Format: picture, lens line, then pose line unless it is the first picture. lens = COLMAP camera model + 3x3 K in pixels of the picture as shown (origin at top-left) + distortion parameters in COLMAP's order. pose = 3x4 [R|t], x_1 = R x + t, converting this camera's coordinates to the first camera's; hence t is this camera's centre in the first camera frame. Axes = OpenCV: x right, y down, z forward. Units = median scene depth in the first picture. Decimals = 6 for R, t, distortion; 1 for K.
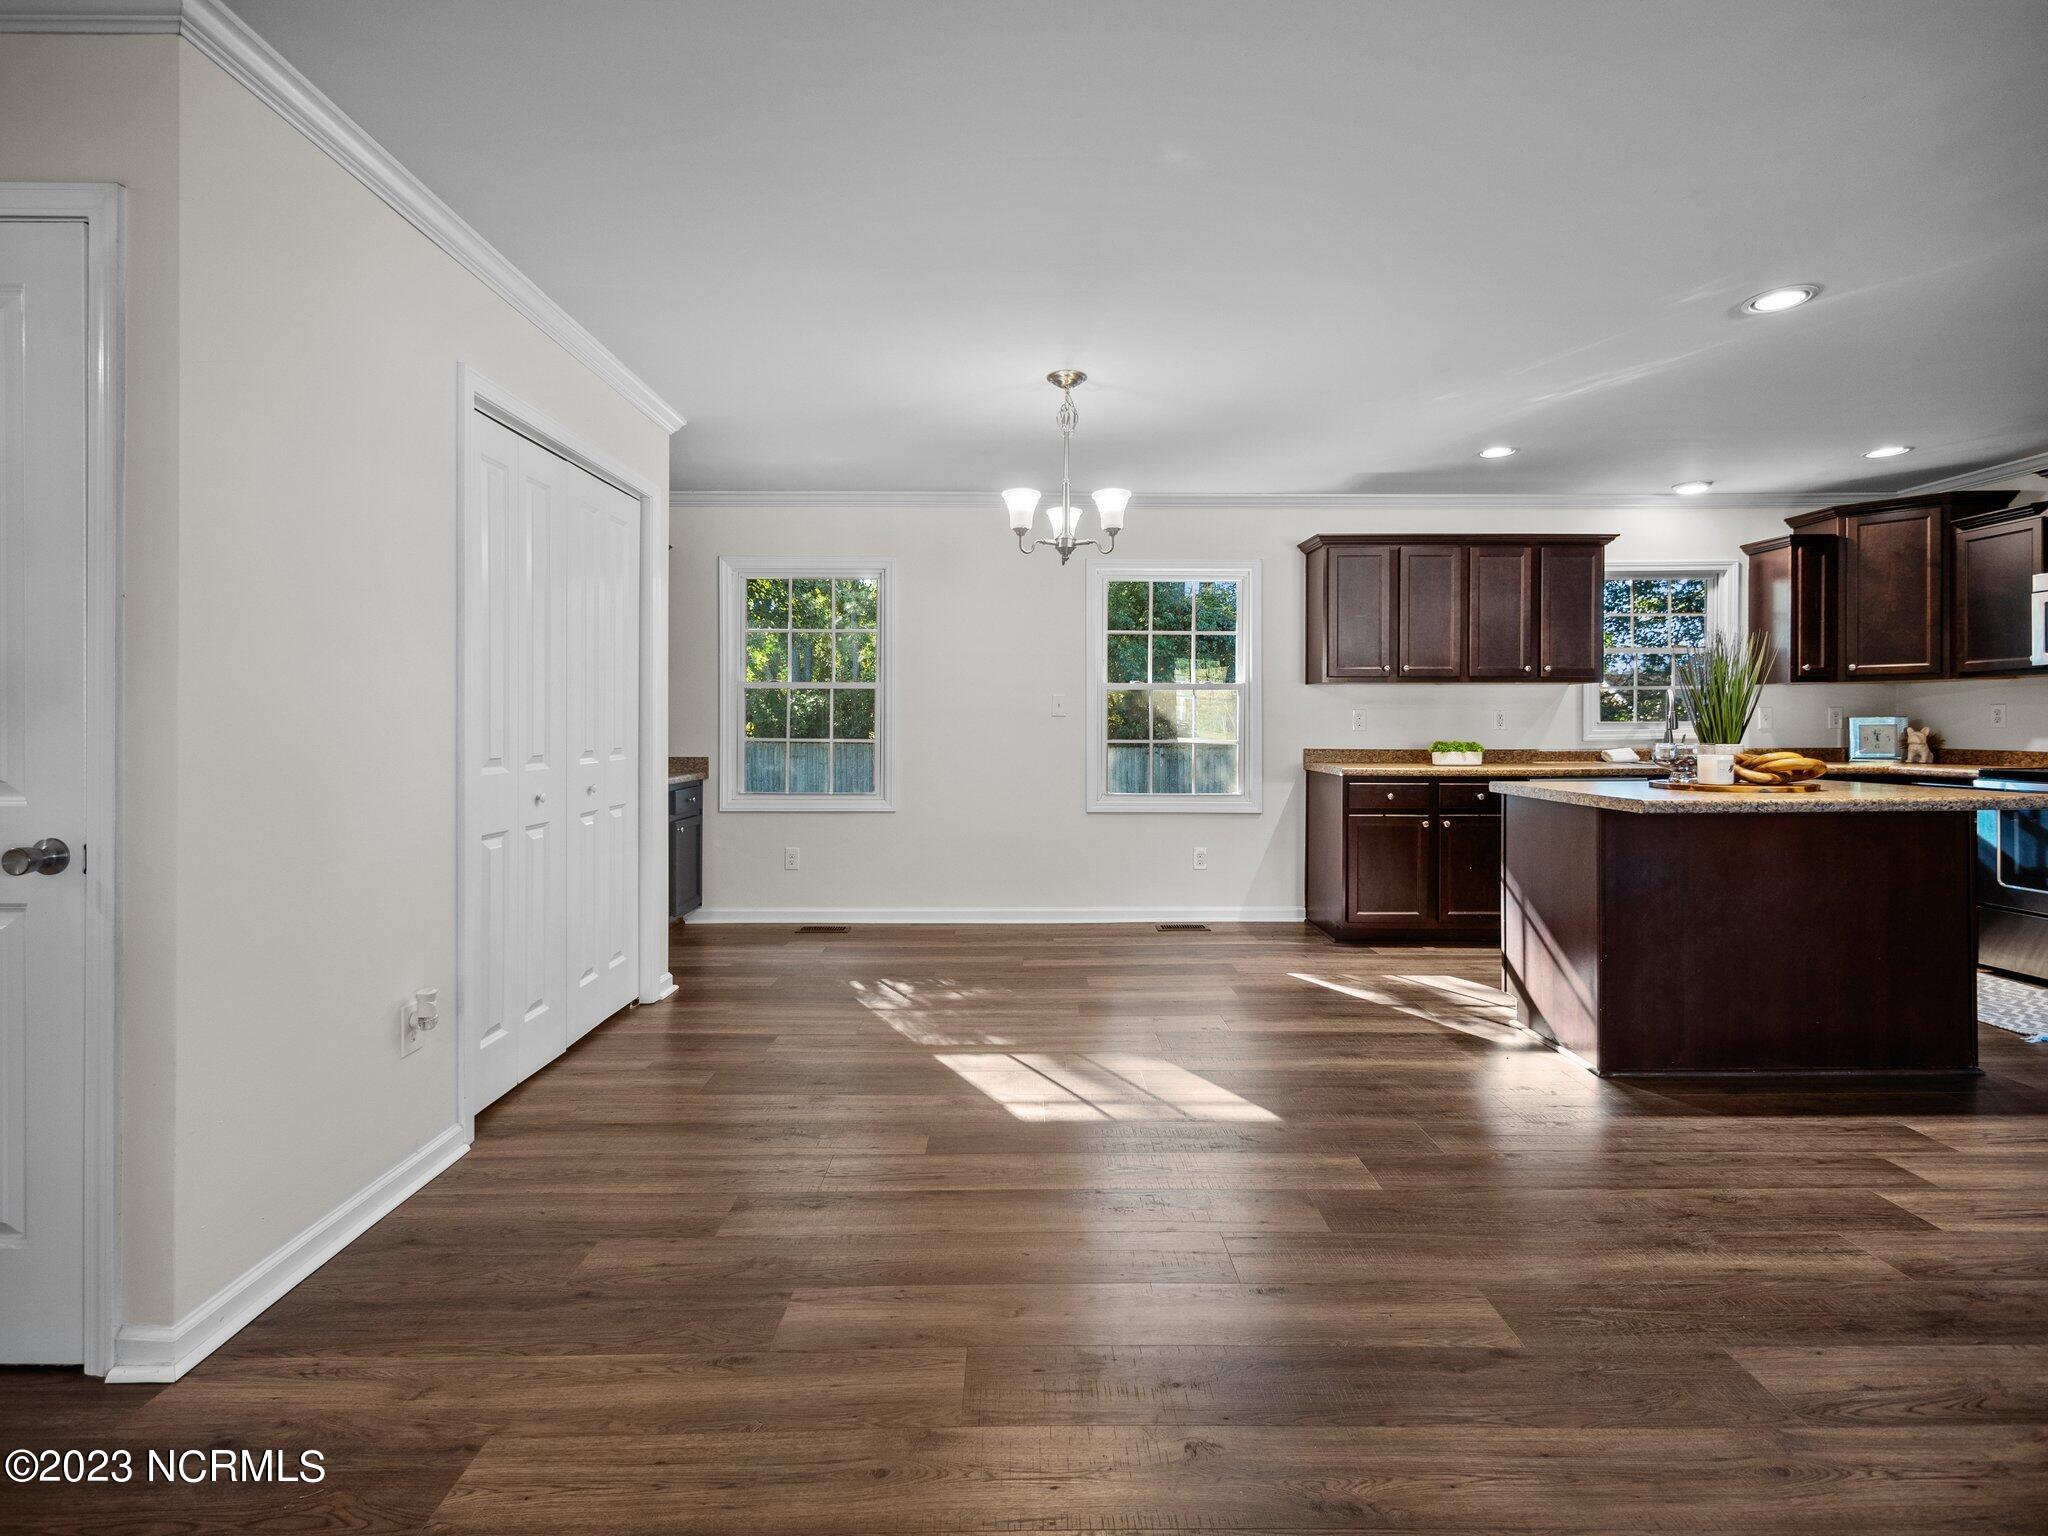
lens RADIAL K [[966.2, 0, 1020.2], [0, 966.2, 723.0], [0, 0, 1]] dist [-0.004716, 0.003195]
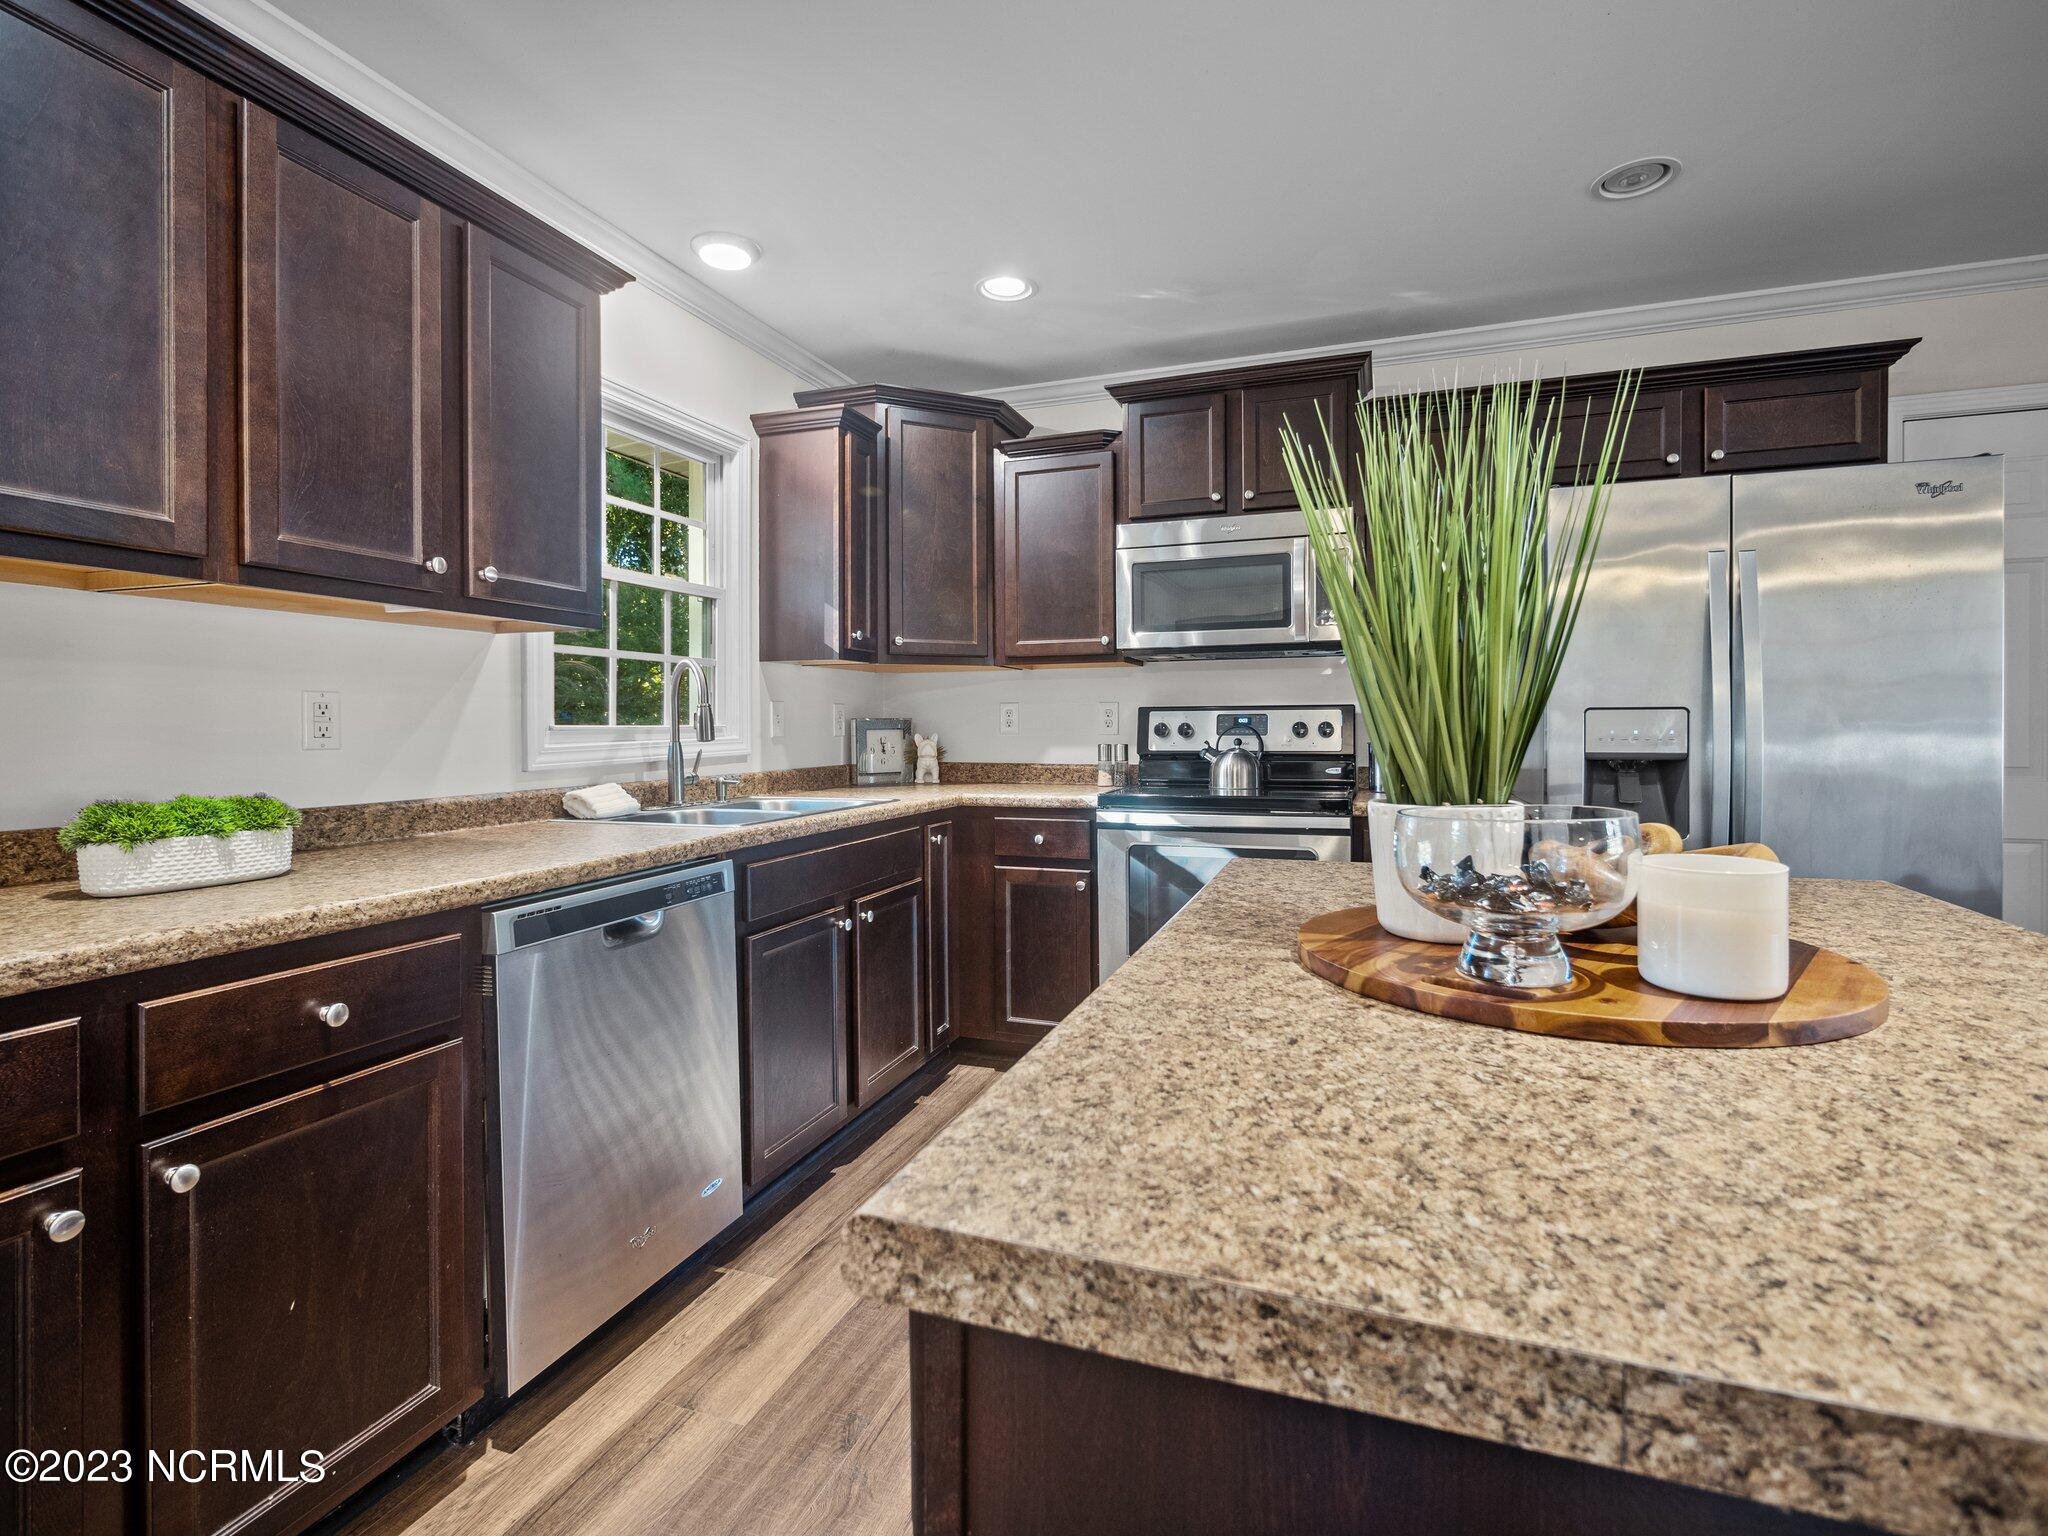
lens RADIAL K [[966.2, 0, 1020.7], [0, 966.2, 741.6], [0, 0, 1]] dist [-0.004716, 0.003195]
pose [[0.352100, -0.015594, 0.935833, 0.284832], [0.003267, 0.999876, 0.015431, -0.000128], [-0.935957, -0.002376, 0.352107, 0.697496]]
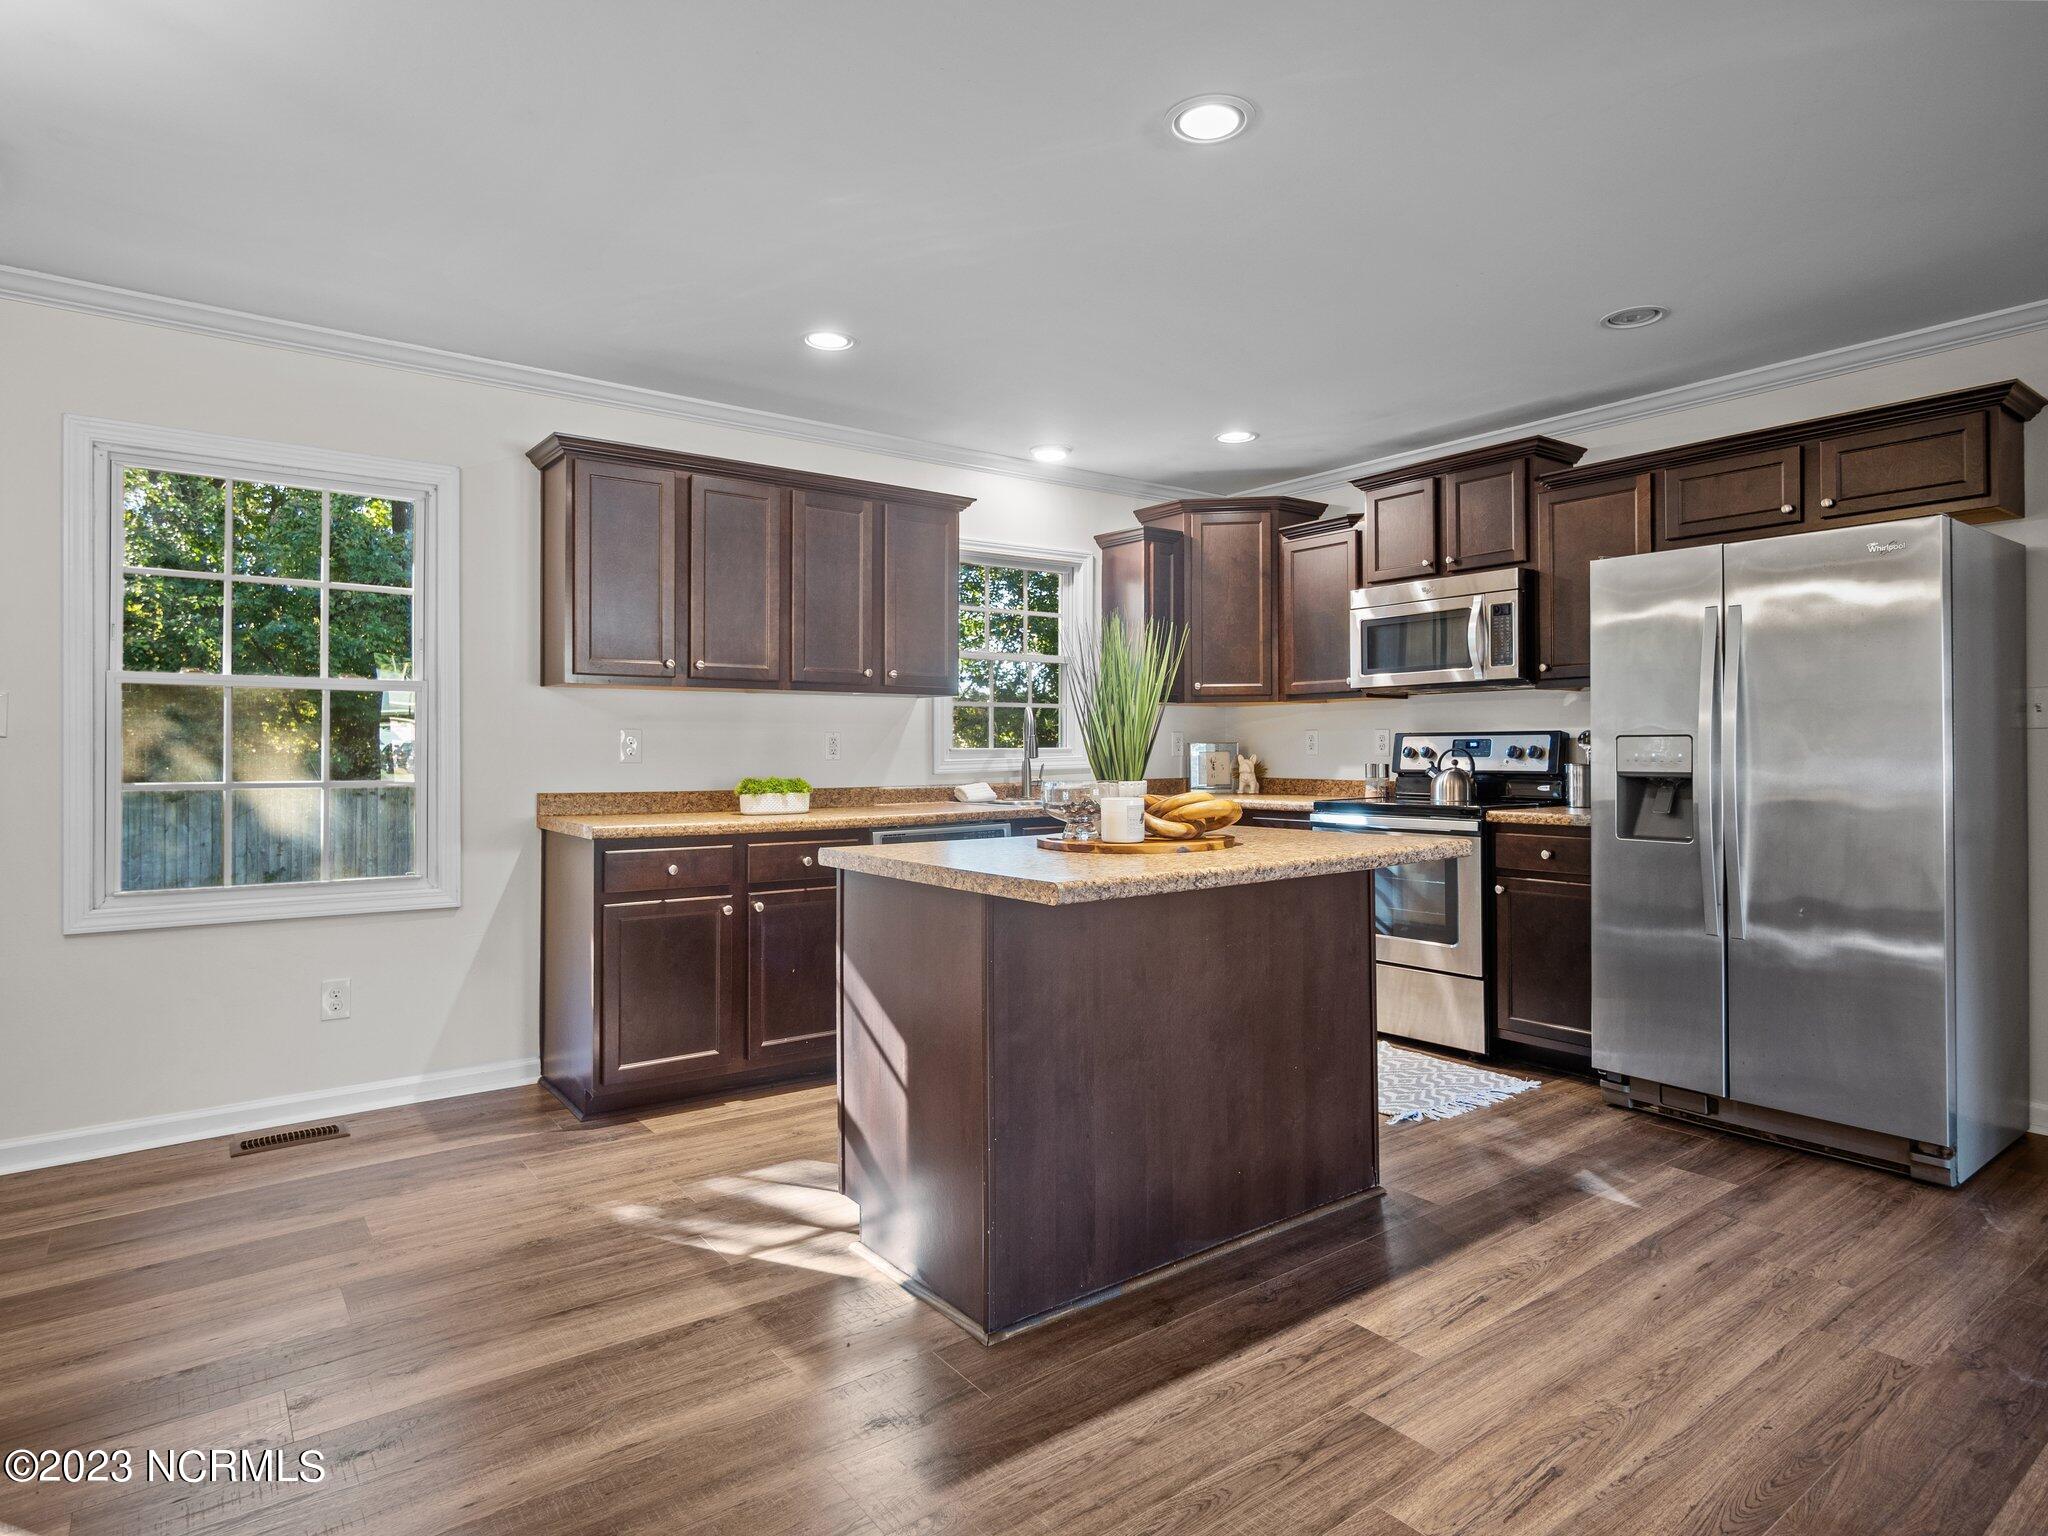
lens RADIAL K [[1134.5, 0, 1038.2], [0, 1134.5, 756.8], [0, 0, 1]] dist [0.010306, -0.005672]
pose [[0.802038, -0.005391, 0.597249, 0.128129], [0.001438, 0.999974, 0.007096, -0.001020], [-0.597271, -0.004833, 0.802025, 0.257561]]
